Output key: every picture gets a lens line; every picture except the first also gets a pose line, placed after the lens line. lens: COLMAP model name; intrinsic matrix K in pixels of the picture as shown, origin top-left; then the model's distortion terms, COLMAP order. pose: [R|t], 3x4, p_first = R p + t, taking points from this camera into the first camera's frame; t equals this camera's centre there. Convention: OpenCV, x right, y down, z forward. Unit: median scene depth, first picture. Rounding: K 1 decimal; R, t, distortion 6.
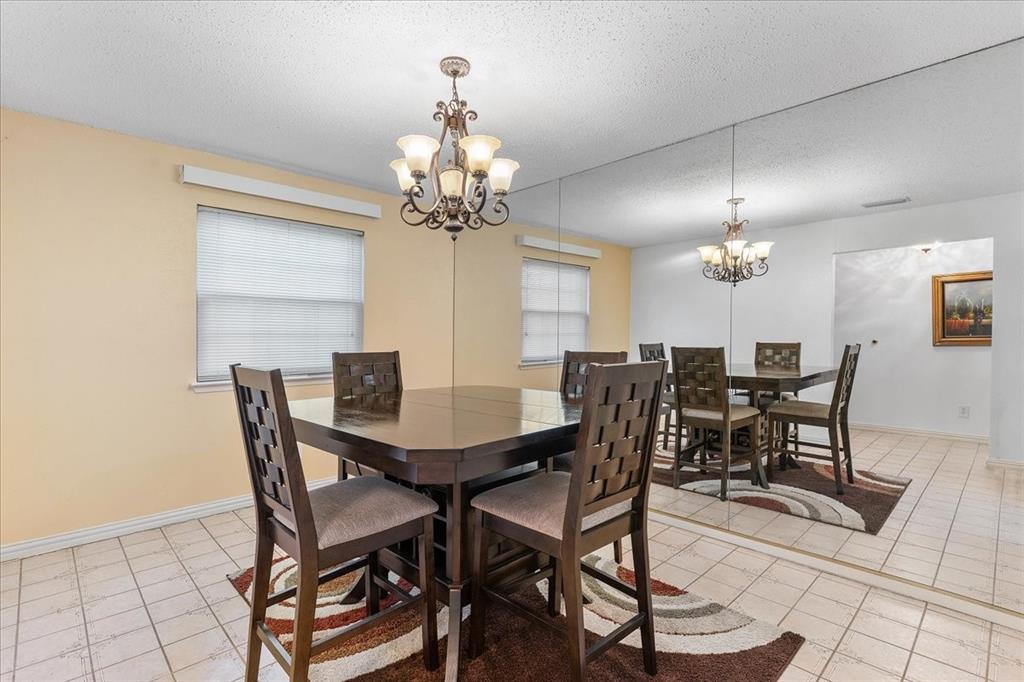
lens RADIAL K [[491.4, 0, 512.0], [0, 491.4, 341.0], [0, 0, 1]] dist [-0.000205, 0.000055]
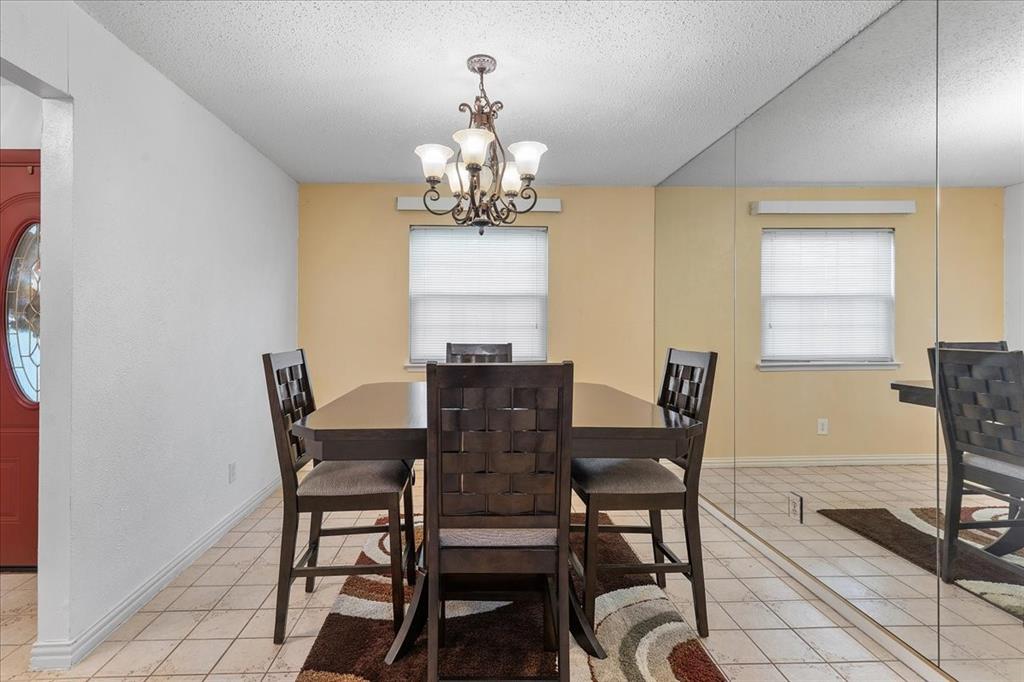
lens RADIAL K [[506.1, 0, 476.6], [0, 506.1, 323.0], [0, 0, 1]] dist [0.001602, 0.000806]
pose [[0.727351, -0.001731, -0.686264, 0.394846], [-0.009680, 0.999871, -0.012782, -0.007122], [0.686198, 0.015940, 0.727240, 0.159938]]
